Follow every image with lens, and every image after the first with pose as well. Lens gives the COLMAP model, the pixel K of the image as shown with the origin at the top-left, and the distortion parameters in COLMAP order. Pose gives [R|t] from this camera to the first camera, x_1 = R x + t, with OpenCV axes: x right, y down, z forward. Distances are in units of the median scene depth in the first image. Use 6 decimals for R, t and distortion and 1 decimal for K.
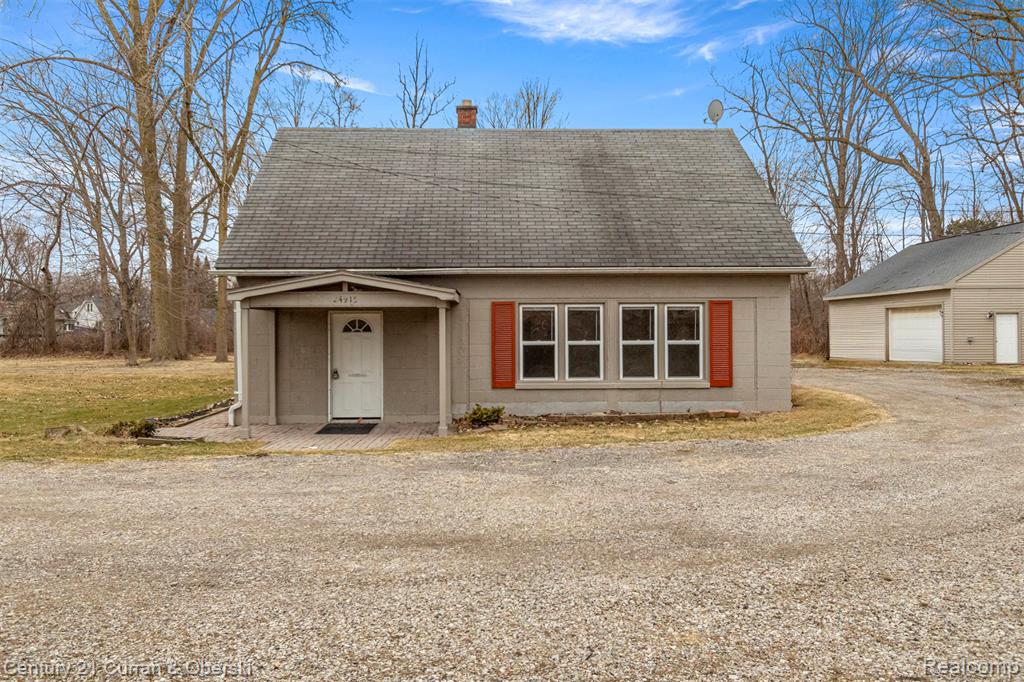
lens RADIAL K [[706.6, 0, 518.0], [0, 706.6, 336.7], [0, 0, 1]] dist [0.039126, 0.000663]
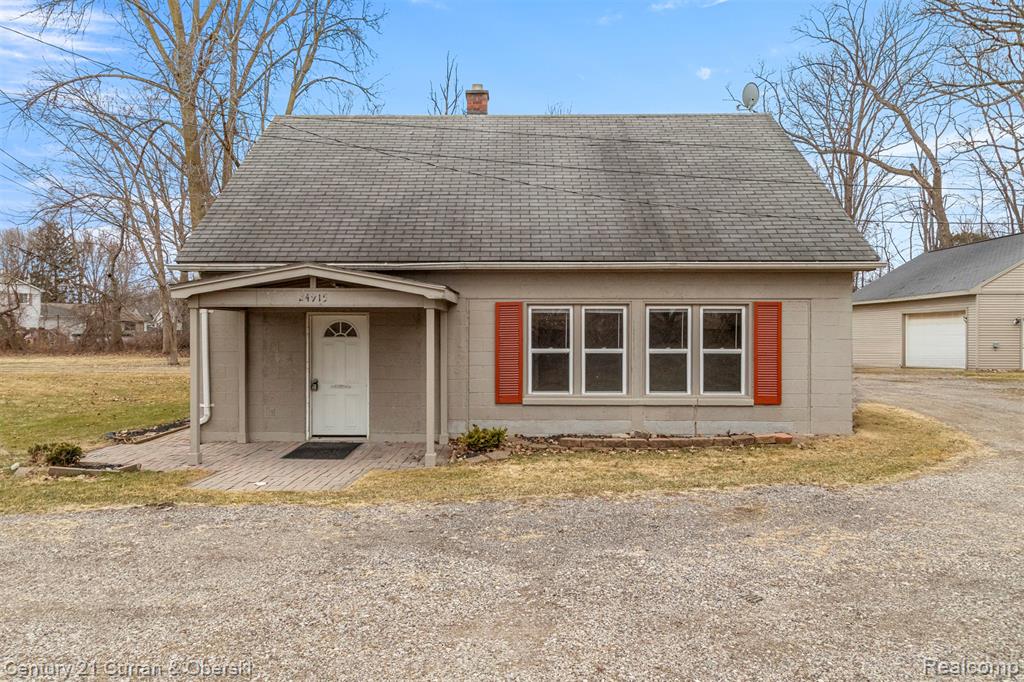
lens RADIAL K [[656.7, 0, 512.0], [0, 656.7, 341.0], [0, 0, 1]] dist [0.023919, -0.000413]
pose [[0.999012, 0.006718, -0.043934, 0.017478], [-0.006583, 0.999973, 0.003223, -0.005291], [0.043954, -0.002931, 0.999029, 0.205234]]
